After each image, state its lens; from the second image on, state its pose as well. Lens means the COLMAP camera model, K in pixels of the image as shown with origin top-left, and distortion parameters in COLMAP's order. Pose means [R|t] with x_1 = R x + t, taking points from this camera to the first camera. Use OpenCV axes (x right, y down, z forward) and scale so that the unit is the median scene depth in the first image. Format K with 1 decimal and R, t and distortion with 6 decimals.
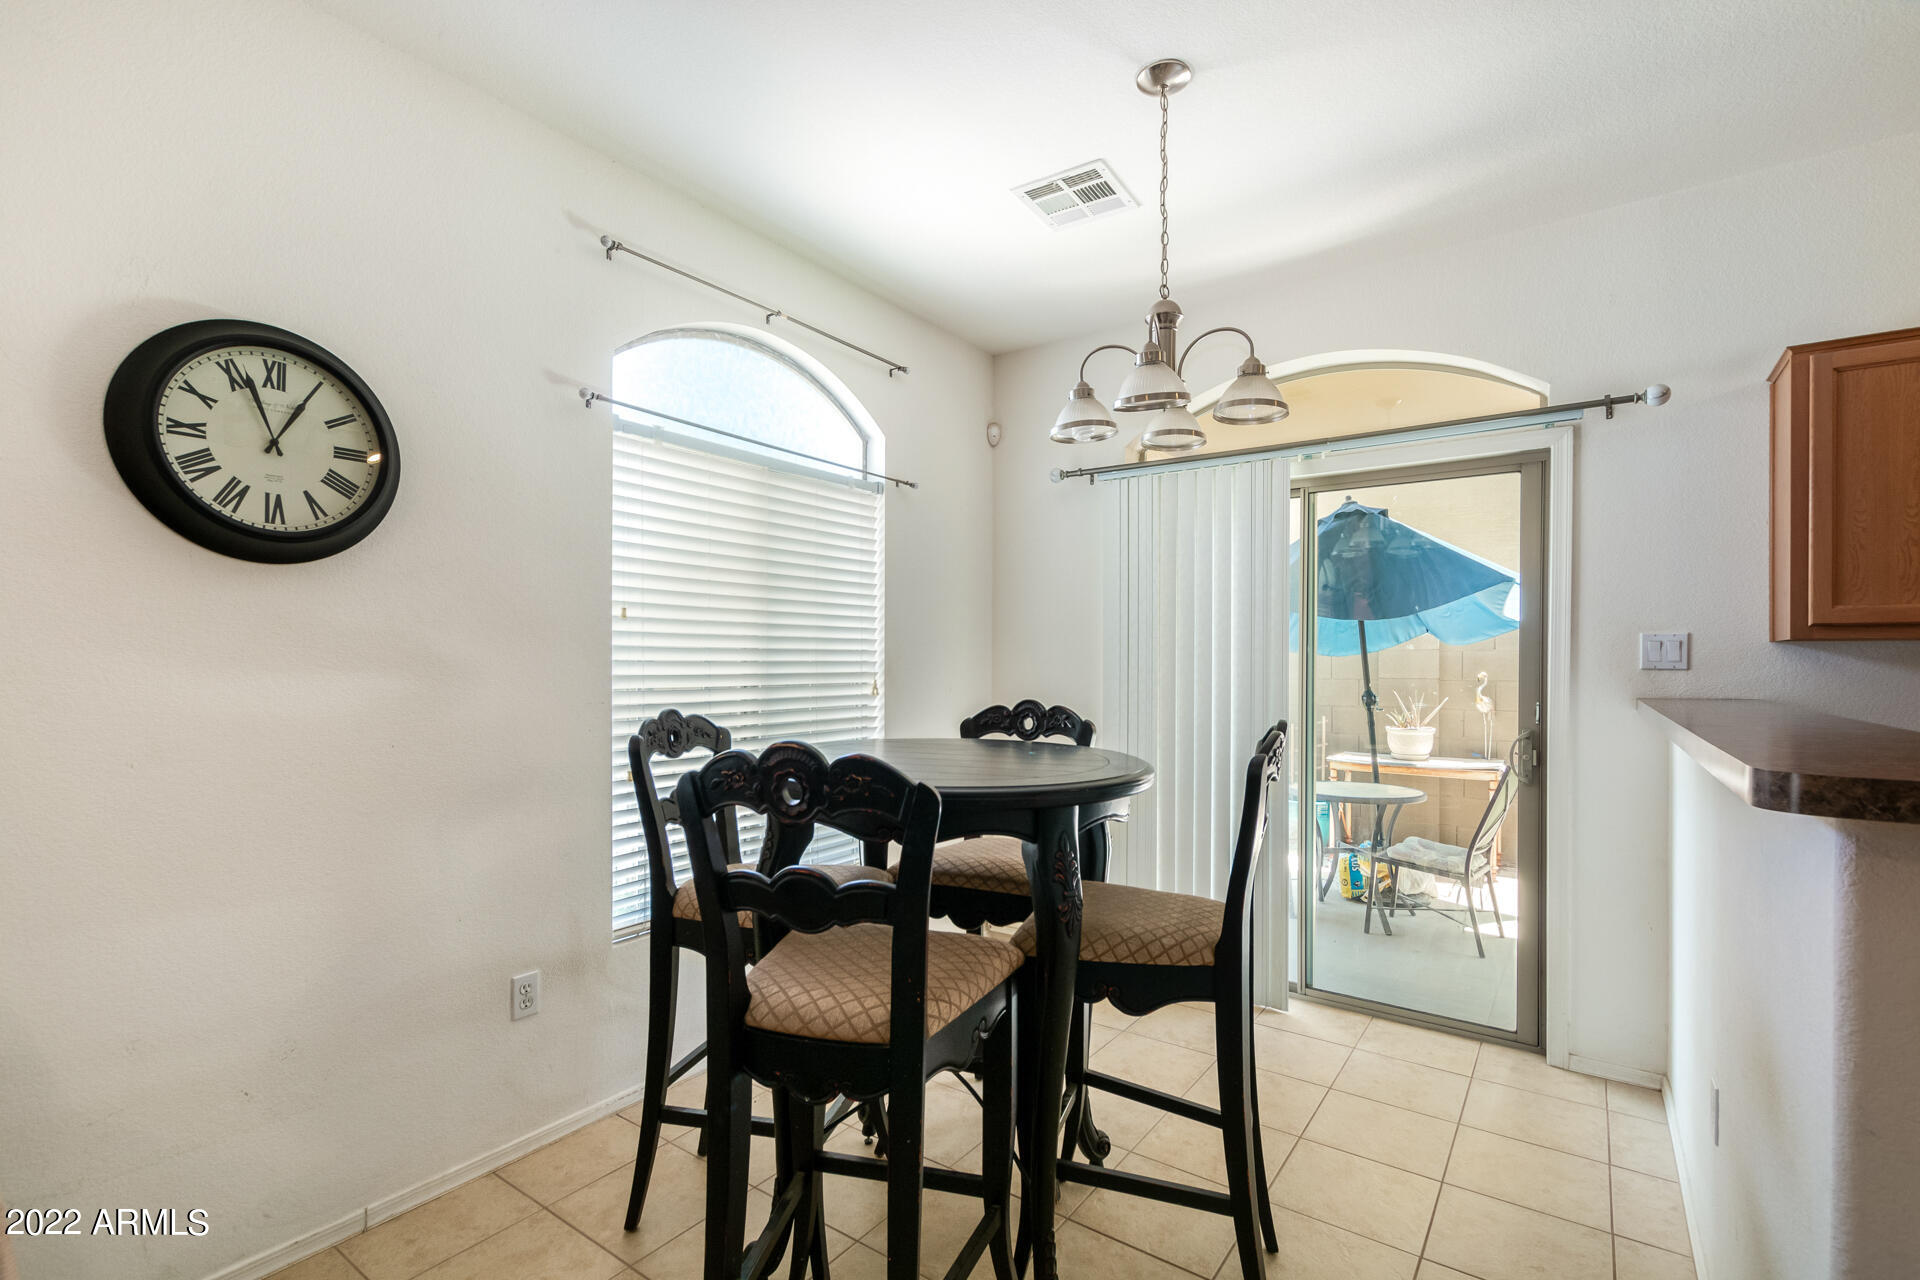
lens RADIAL K [[881.1, 0, 958.5], [0, 881.1, 647.2], [0, 0, 1]] dist [-0.003120, -0.000425]
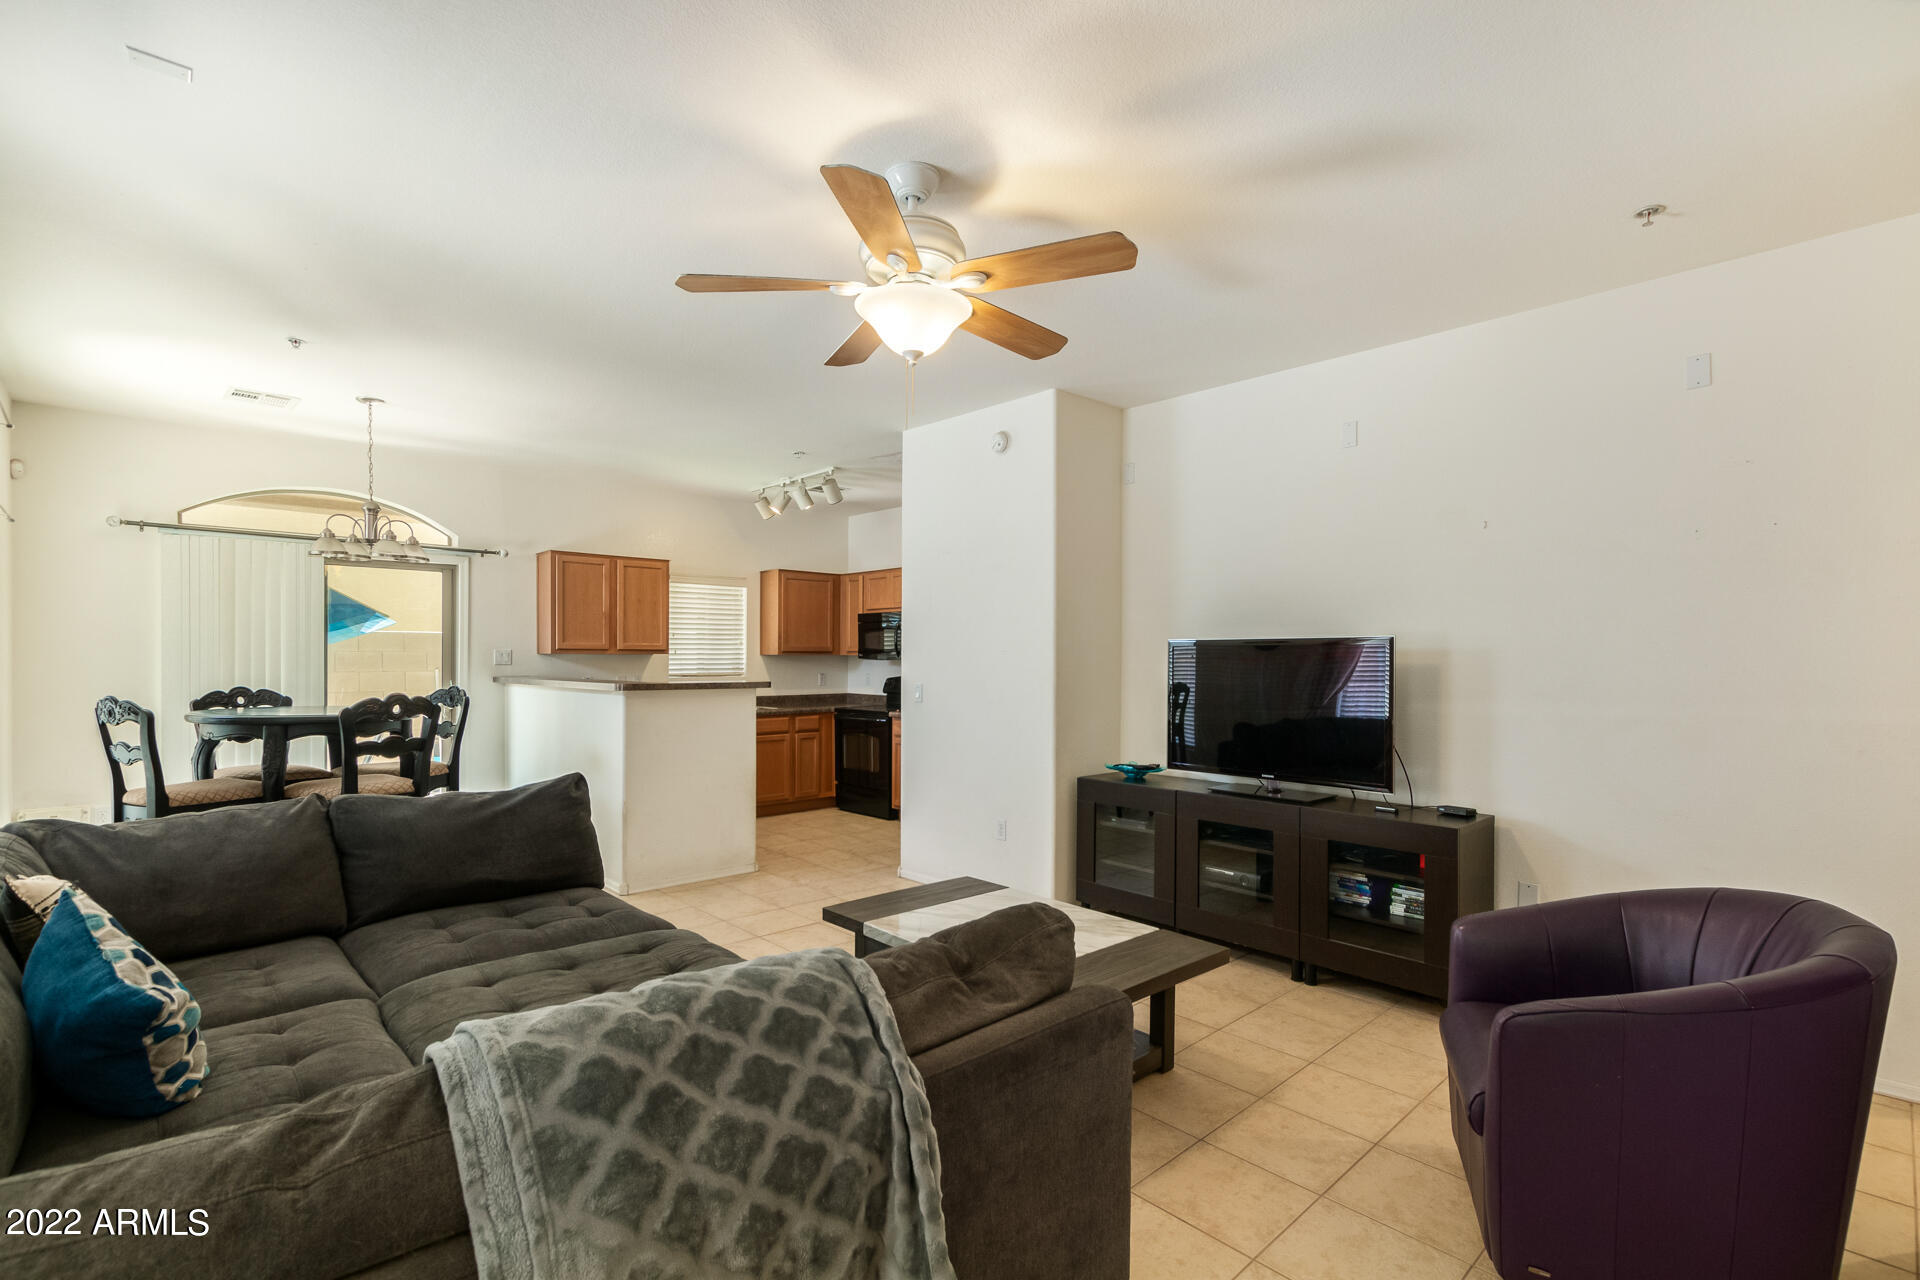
lens RADIAL K [[881.1, 0, 958.5], [0, 881.1, 650.0], [0, 0, 1]] dist [-0.003120, -0.000425]
pose [[0.190616, 0.004518, 0.981654, -1.326377], [-0.016987, 0.999855, -0.001303, -0.033384], [-0.981518, -0.016427, 0.190665, -0.697584]]
